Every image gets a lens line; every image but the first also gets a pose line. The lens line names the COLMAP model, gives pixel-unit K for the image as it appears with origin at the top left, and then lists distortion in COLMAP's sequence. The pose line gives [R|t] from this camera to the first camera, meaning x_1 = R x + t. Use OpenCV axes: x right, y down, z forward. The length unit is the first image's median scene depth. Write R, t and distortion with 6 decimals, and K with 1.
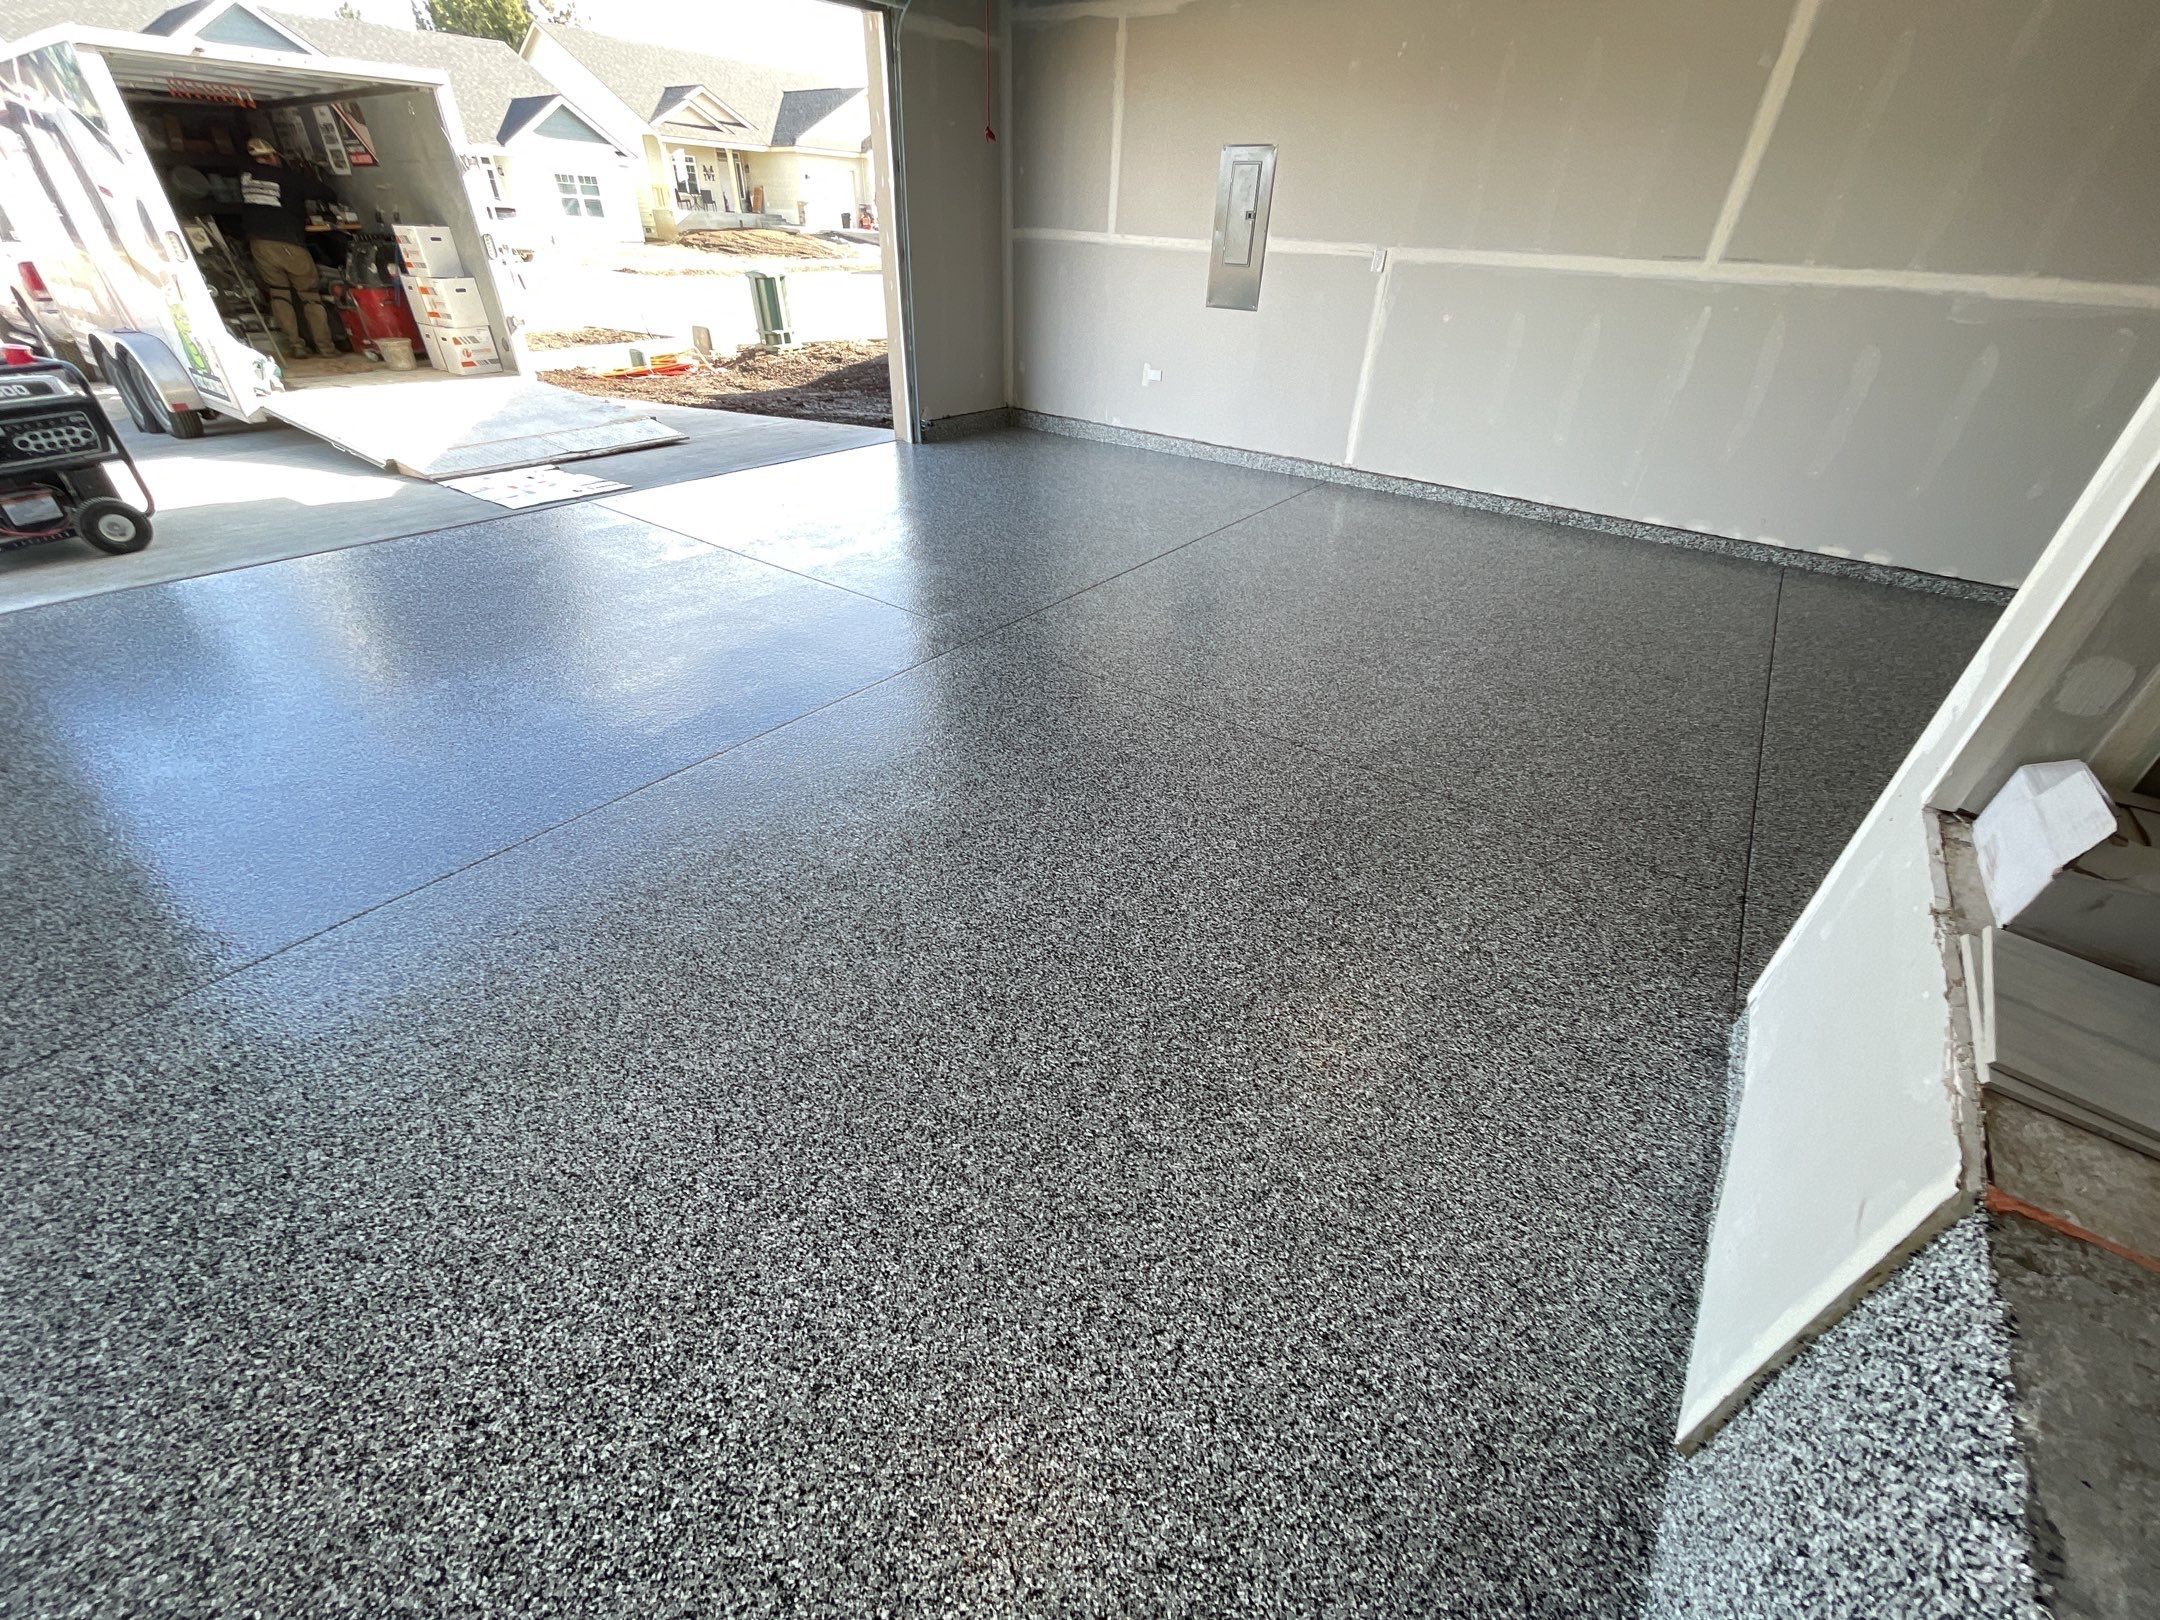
lens RADIAL K [[866.3, 0, 1073.1], [0, 866.3, 816.2], [0, 0, 1]] dist [-0.002992, 0.000392]
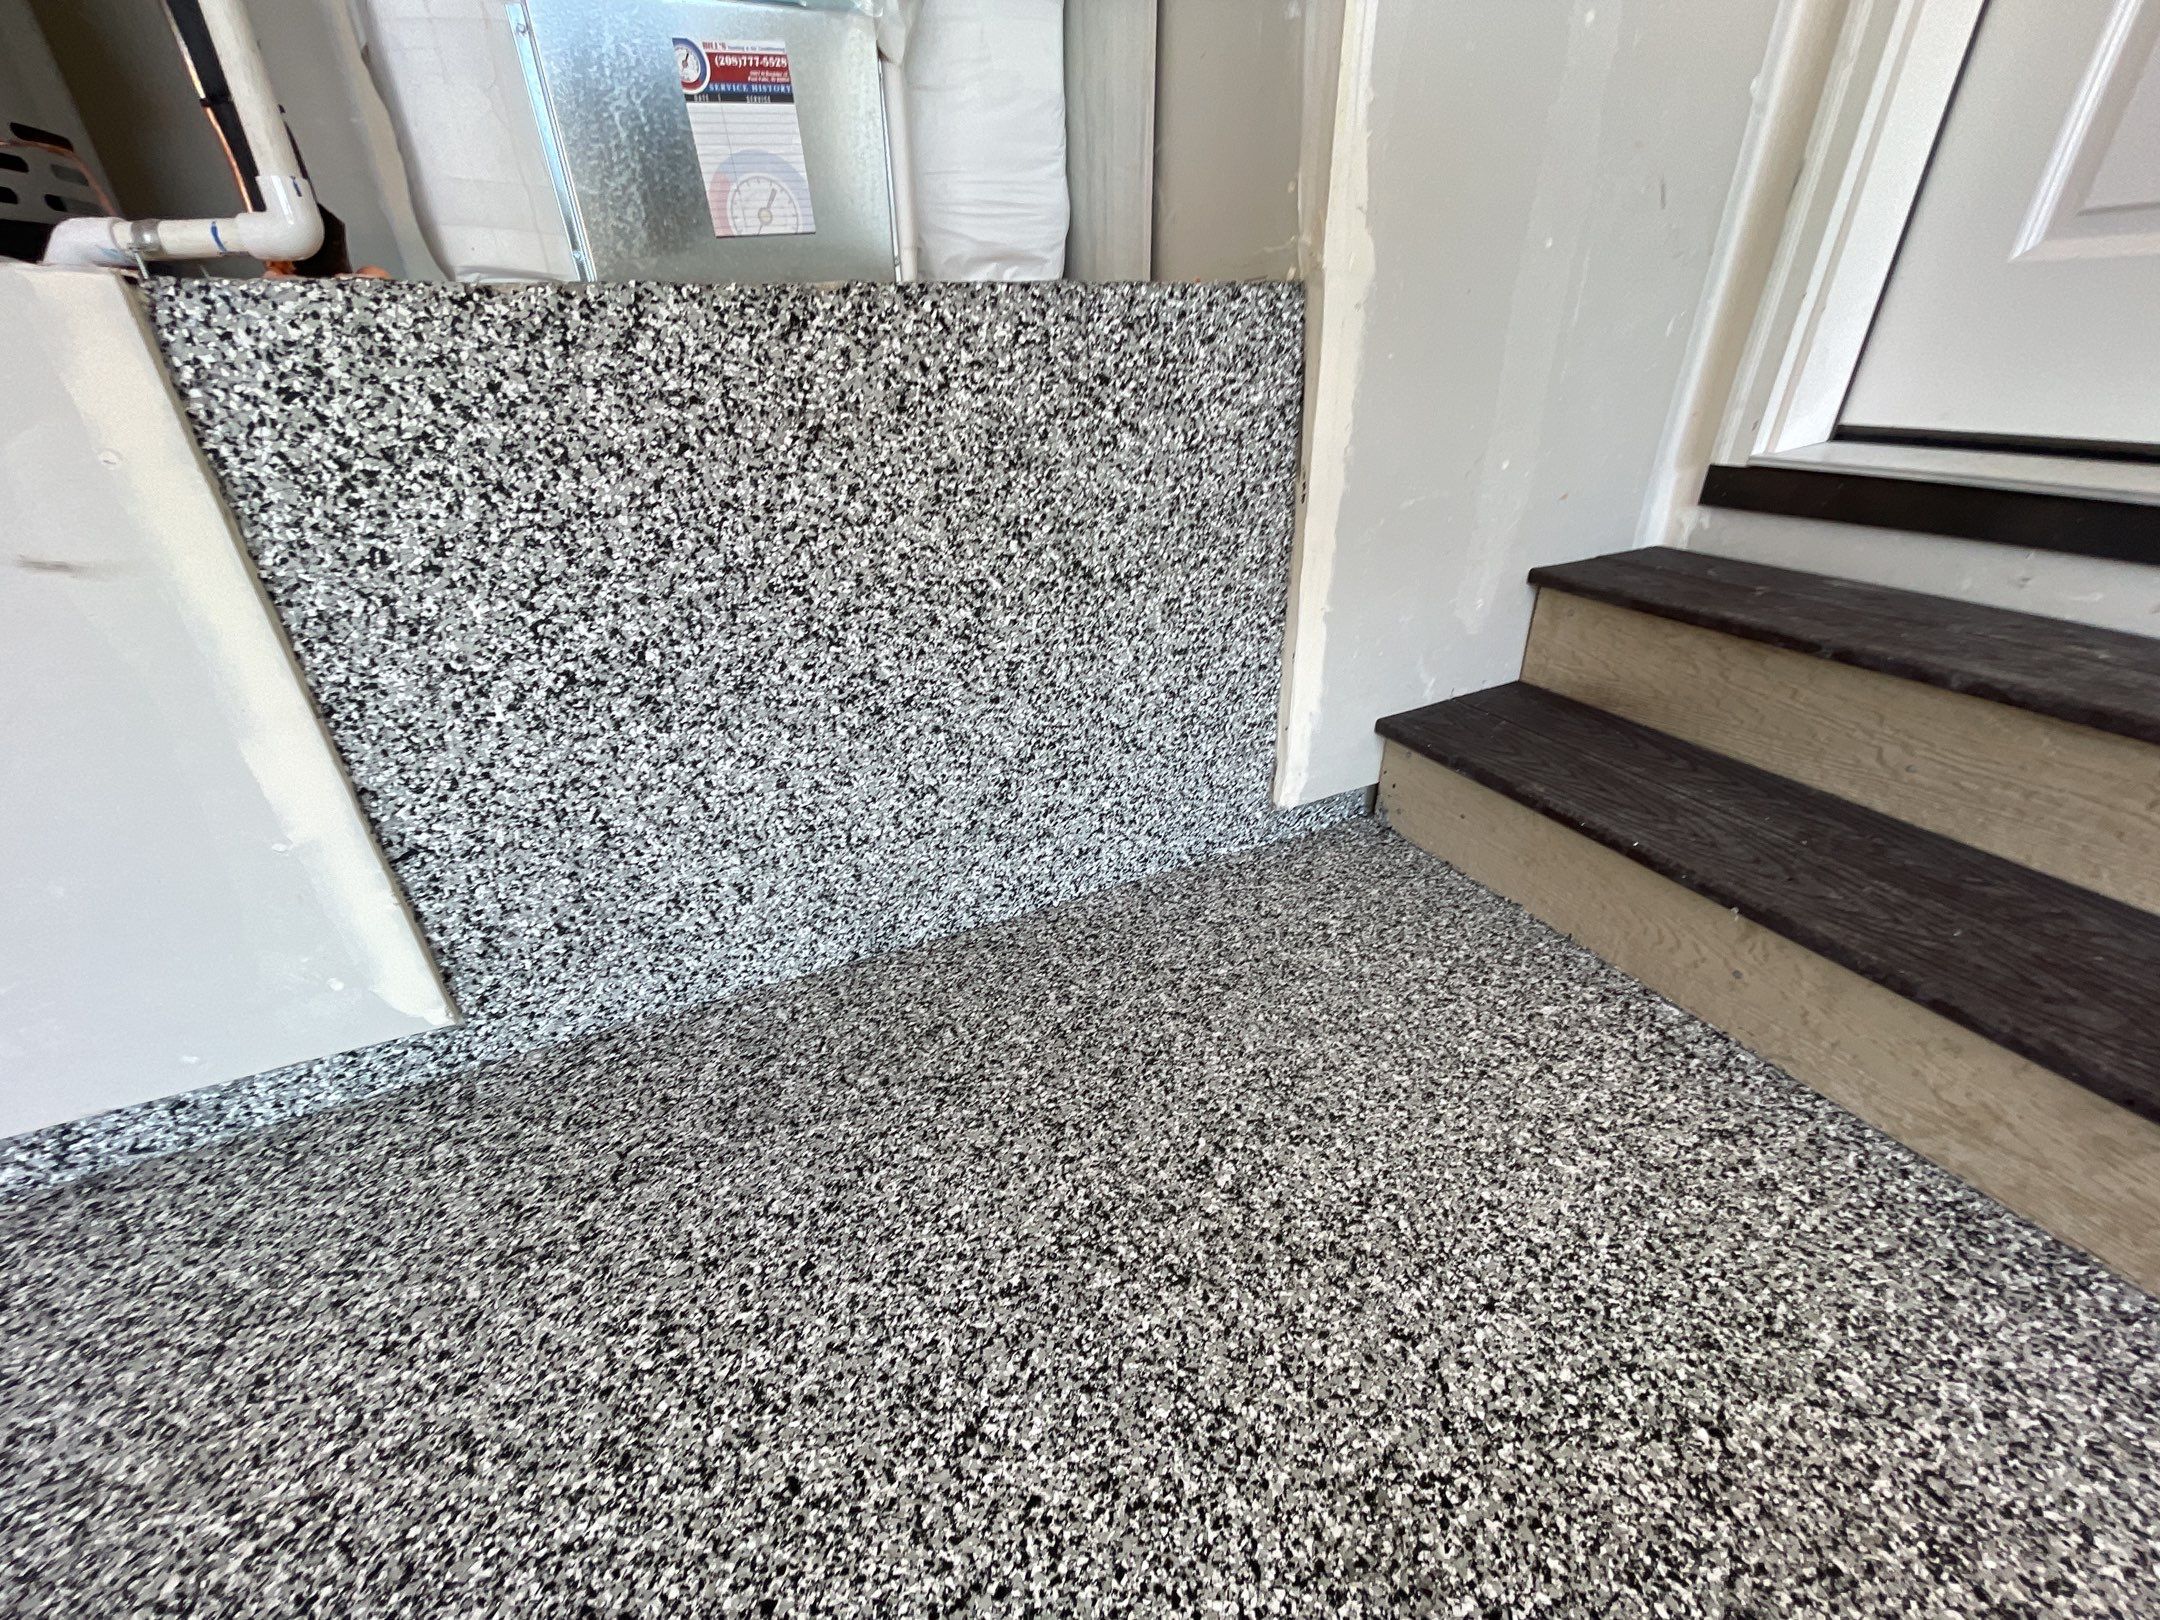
lens RADIAL K [[866.3, 0, 1075.3], [0, 866.3, 817.6], [0, 0, 1]] dist [-0.002992, 0.000392]
pose [[-0.892471, -0.229180, 0.388551, 0.006626], [0.246791, 0.472950, 0.845821, 0.164649], [-0.377611, 0.850761, -0.365535, 0.863813]]
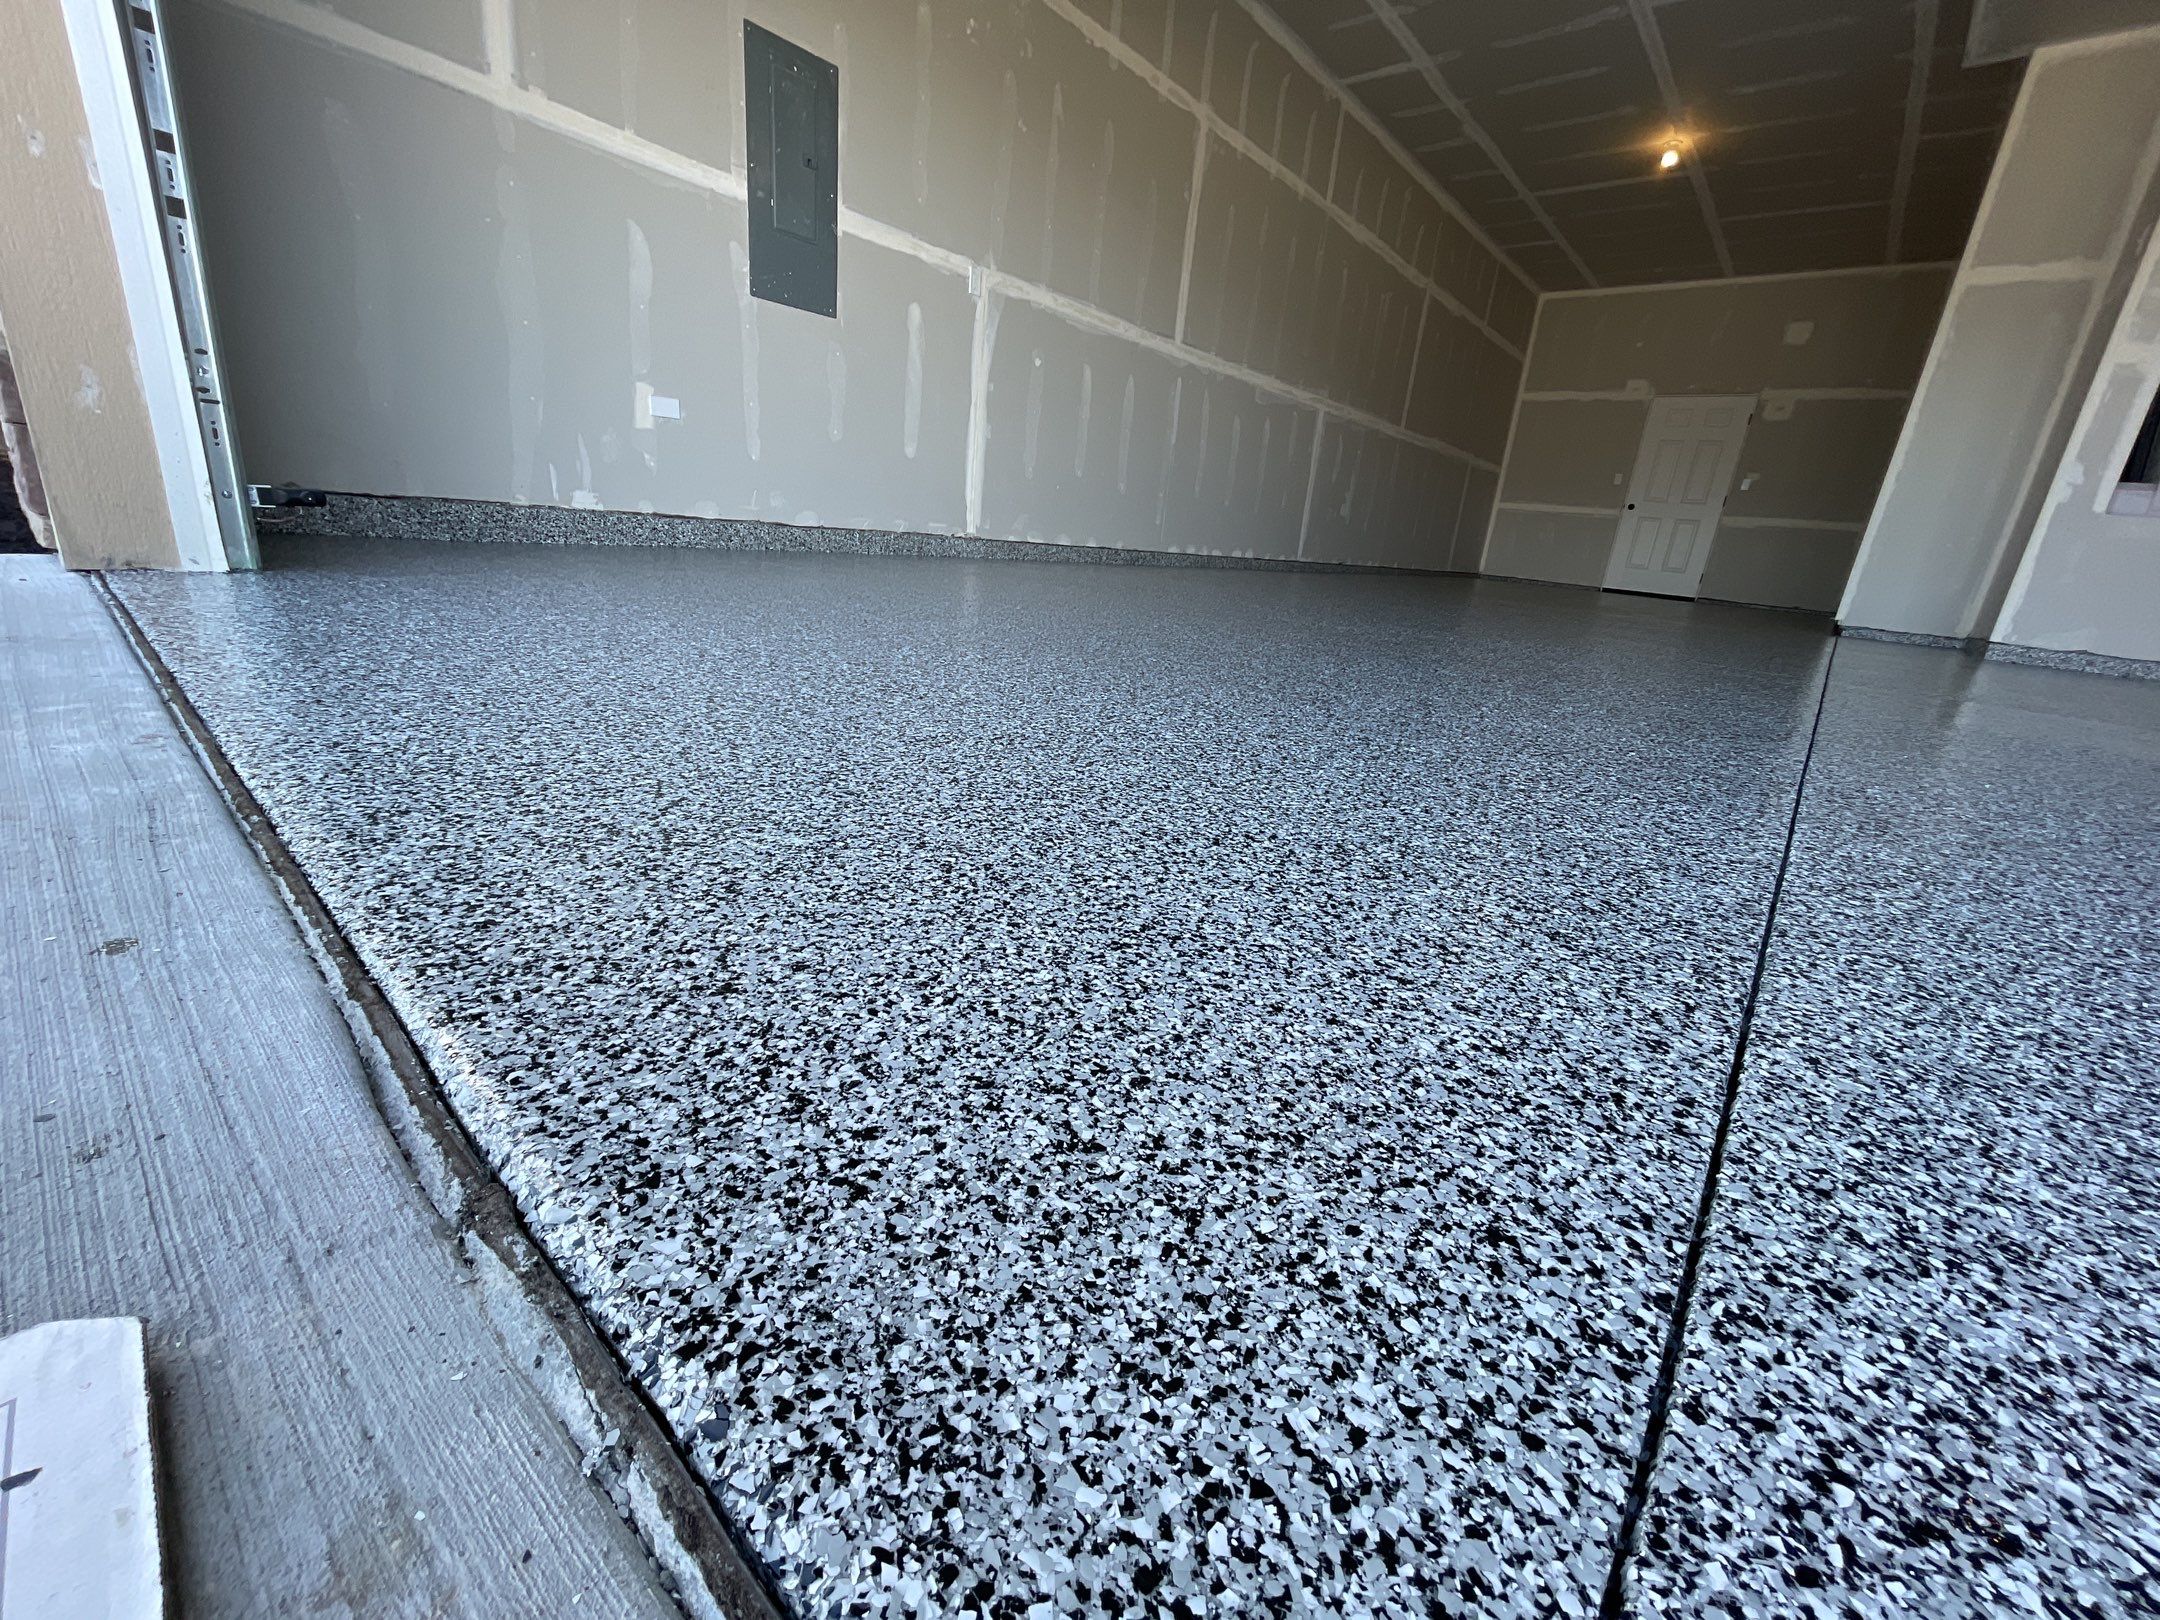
lens RADIAL K [[866.3, 0, 1085.6], [0, 866.3, 805.0], [0, 0, 1]] dist [-0.002992, 0.000392]
pose [[0.063532, -0.332342, 0.941017, -2.355760], [0.484789, 0.834472, 0.261984, -1.696231], [-0.872321, 0.439550, 0.214131, 4.053095]]
